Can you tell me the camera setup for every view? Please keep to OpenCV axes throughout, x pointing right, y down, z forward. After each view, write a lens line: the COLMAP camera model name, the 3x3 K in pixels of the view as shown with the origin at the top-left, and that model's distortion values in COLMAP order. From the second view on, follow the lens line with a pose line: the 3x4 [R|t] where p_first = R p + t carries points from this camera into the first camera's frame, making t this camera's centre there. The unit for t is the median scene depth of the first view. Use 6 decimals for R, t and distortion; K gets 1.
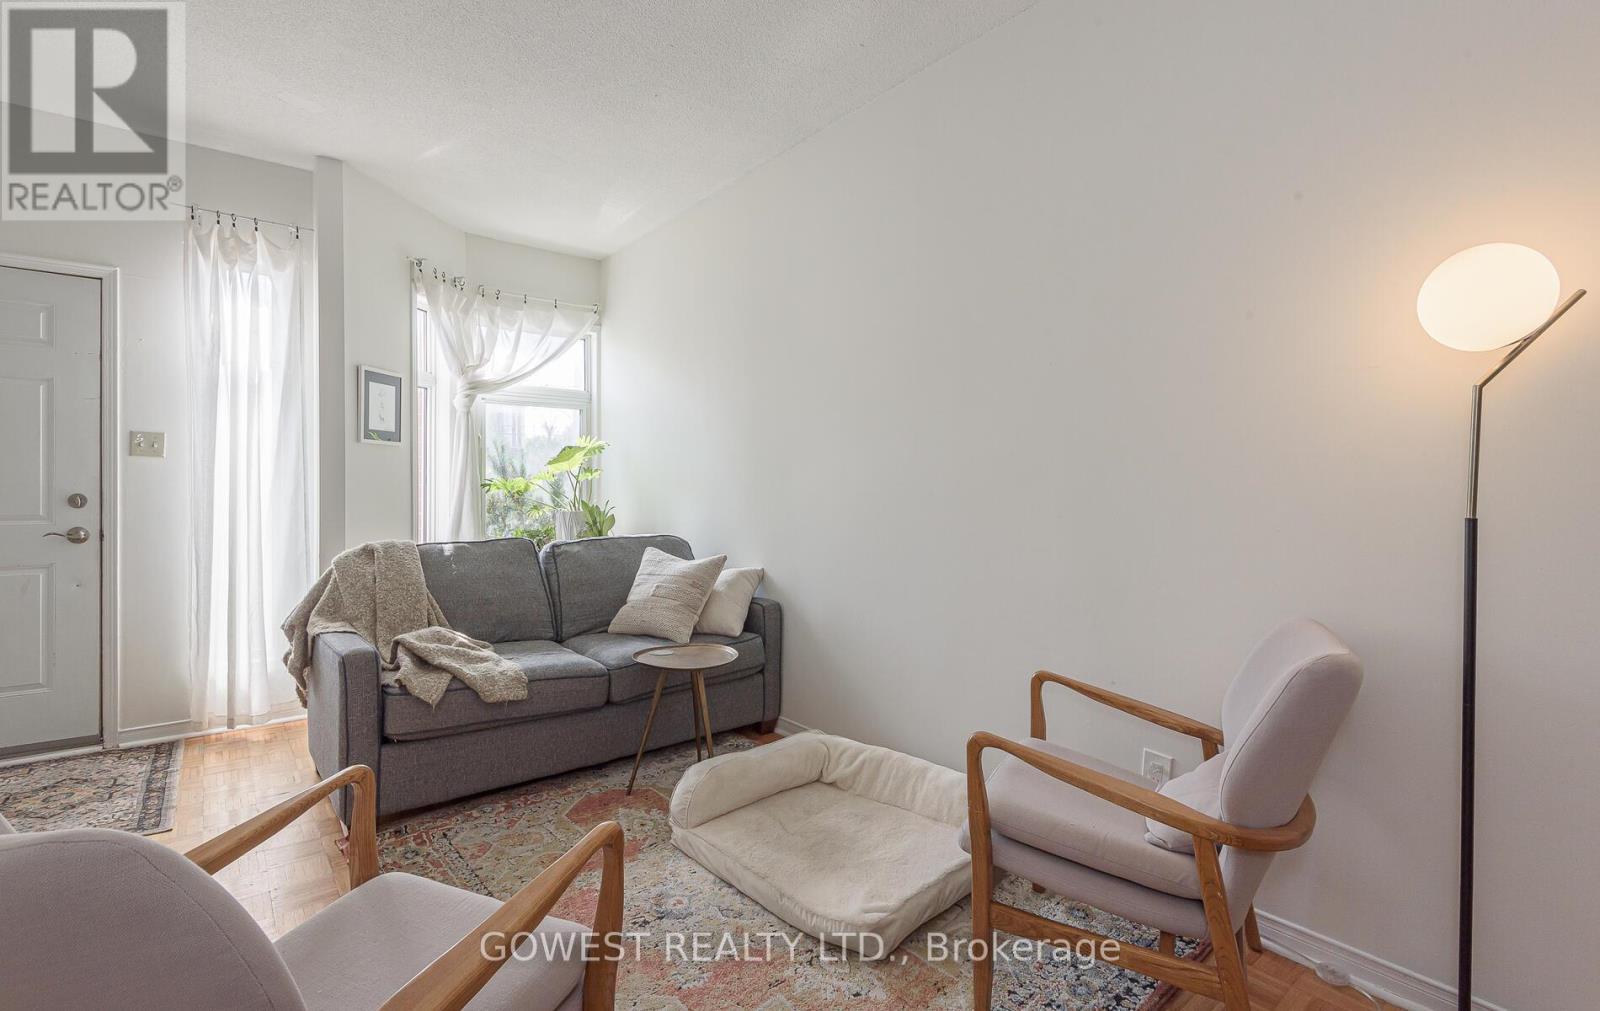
lens RADIAL K [[711.5, 0, 836.6], [0, 711.5, 490.7], [0, 0, 1]] dist [0.000216, 0.000242]
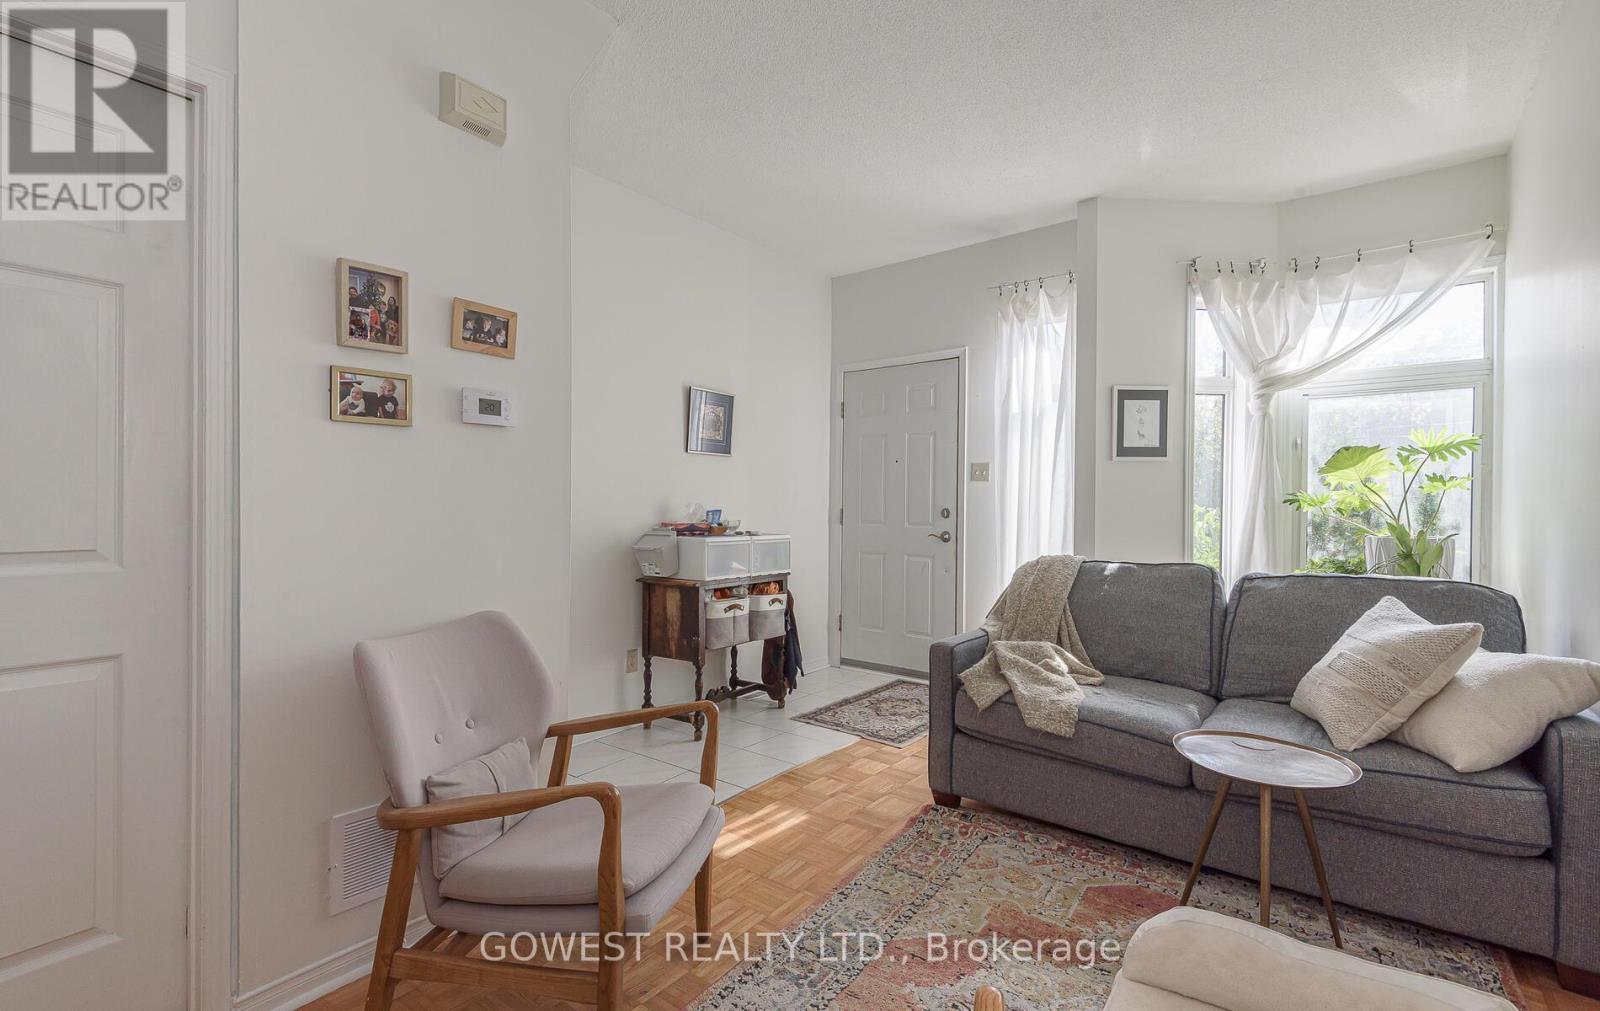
lens RADIAL K [[752.7, 0, 795.5], [0, 752.7, 499.6], [0, 0, 1]] dist [0.002489, -0.002255]
pose [[0.167476, -0.006325, -0.985856, 0.350769], [-0.005187, 0.999960, -0.007297, -0.000729], [0.985863, 0.006336, 0.167436, 0.384876]]
